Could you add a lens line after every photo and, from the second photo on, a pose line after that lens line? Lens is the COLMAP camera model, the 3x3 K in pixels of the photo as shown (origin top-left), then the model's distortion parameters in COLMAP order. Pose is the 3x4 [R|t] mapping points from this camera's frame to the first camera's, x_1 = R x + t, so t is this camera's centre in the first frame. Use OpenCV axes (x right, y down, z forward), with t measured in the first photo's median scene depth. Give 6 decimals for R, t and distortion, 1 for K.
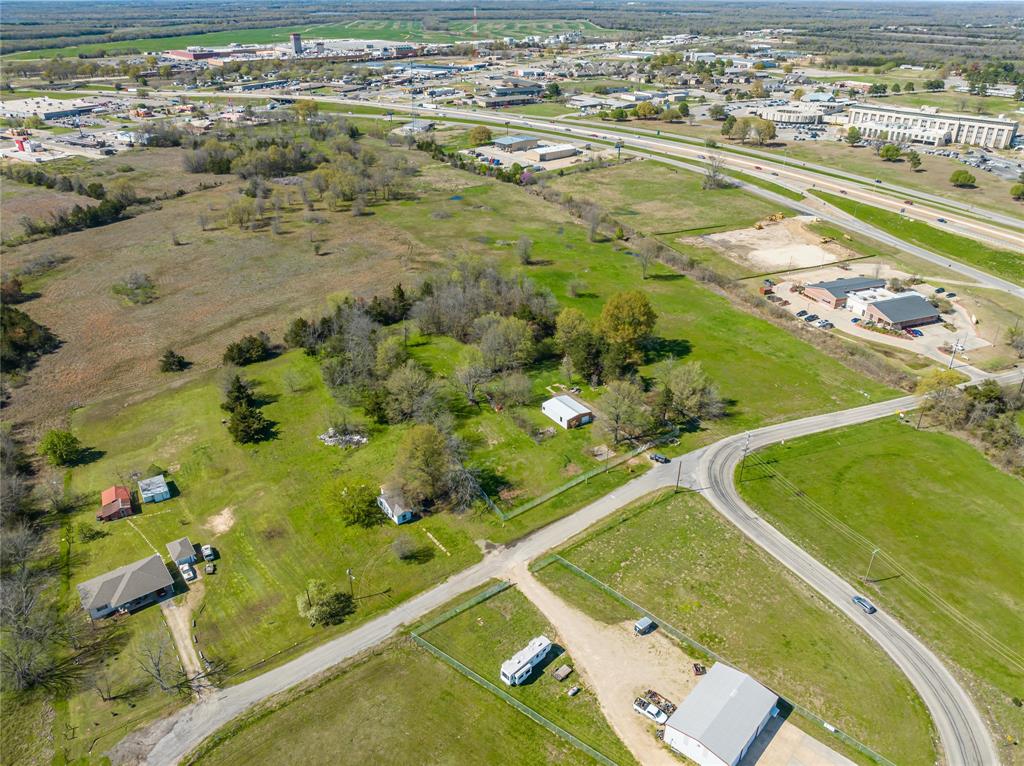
lens RADIAL K [[746.7, 0, 506.7], [0, 746.7, 383.6], [0, 0, 1]] dist [-0.037361, 0.002957]
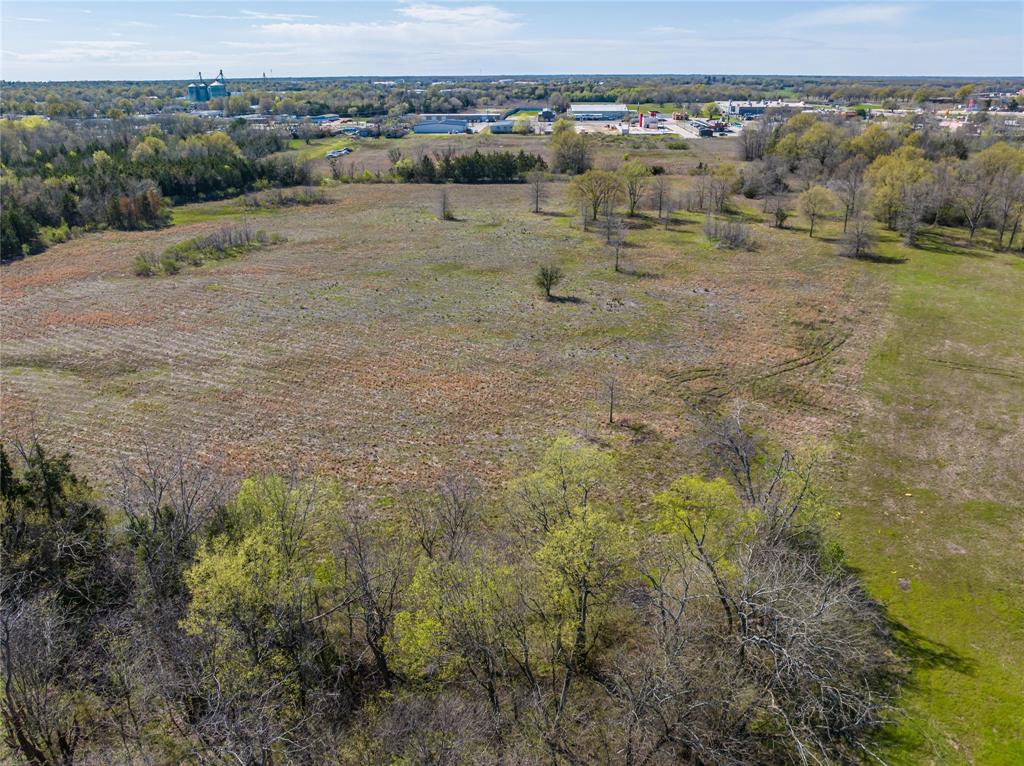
lens RADIAL K [[746.7, 0, 512.6], [0, 746.7, 386.3], [0, 0, 1]] dist [-0.037361, 0.002957]
pose [[0.499162, 0.334501, -0.799341, 0.042510], [-0.402379, 0.906472, 0.128060, -0.201815], [0.767417, 0.257715, 0.587073, 0.921392]]
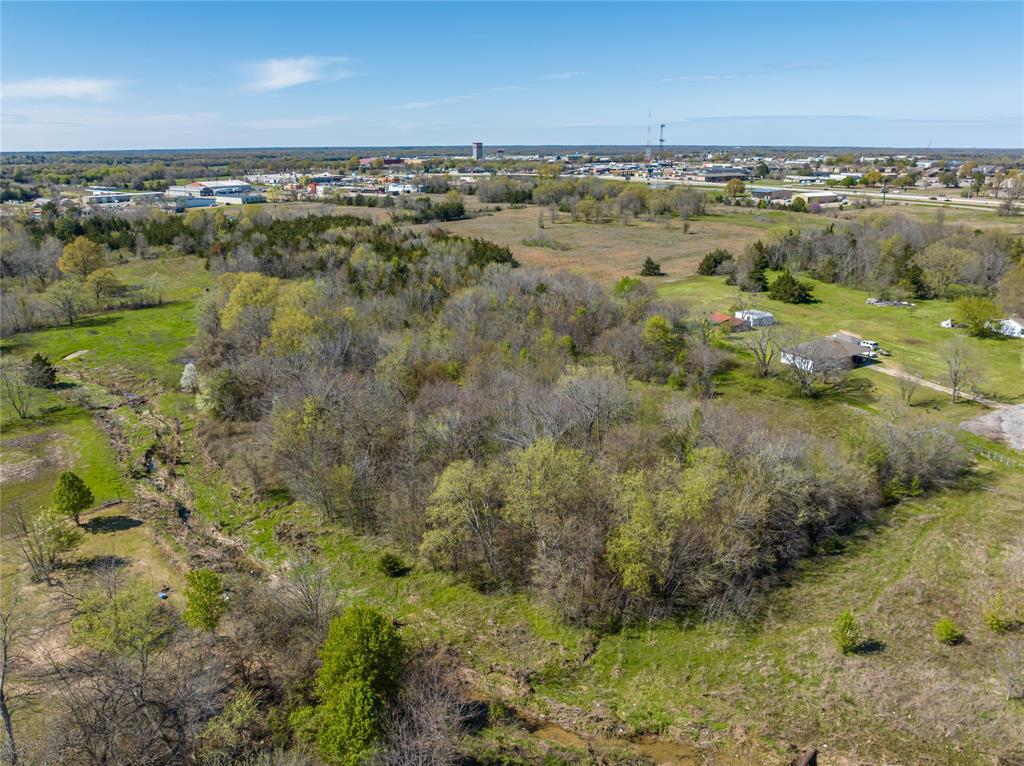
lens RADIAL K [[746.7, 0, 513.0], [0, 746.7, 386.6], [0, 0, 1]] dist [-0.037361, 0.002957]
pose [[0.992970, 0.035695, -0.112860, -0.433384], [-0.054603, 0.984073, -0.169168, 0.271802], [0.105024, 0.174141, 0.979104, -0.024850]]
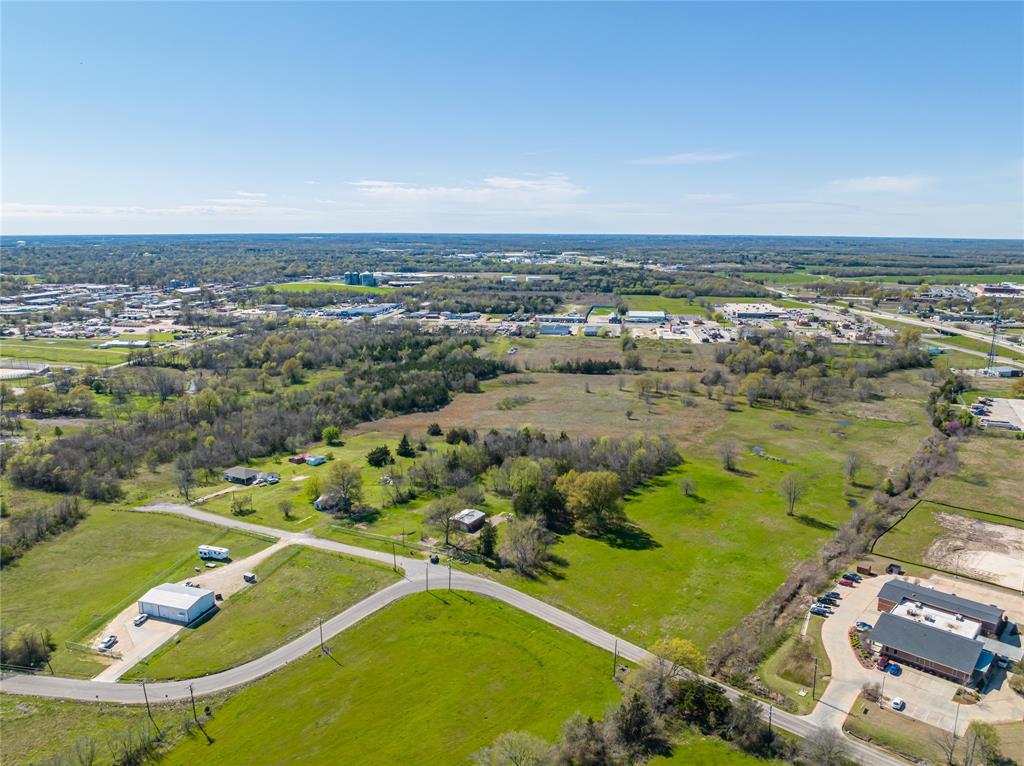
lens RADIAL K [[746.7, 0, 510.5], [0, 746.7, 378.1], [0, 0, 1]] dist [-0.037361, 0.002957]
pose [[0.433690, 0.176814, -0.883544, 0.891344], [-0.425938, 0.904316, -0.028101, -0.133056], [0.794034, 0.388522, 0.467505, 0.260069]]
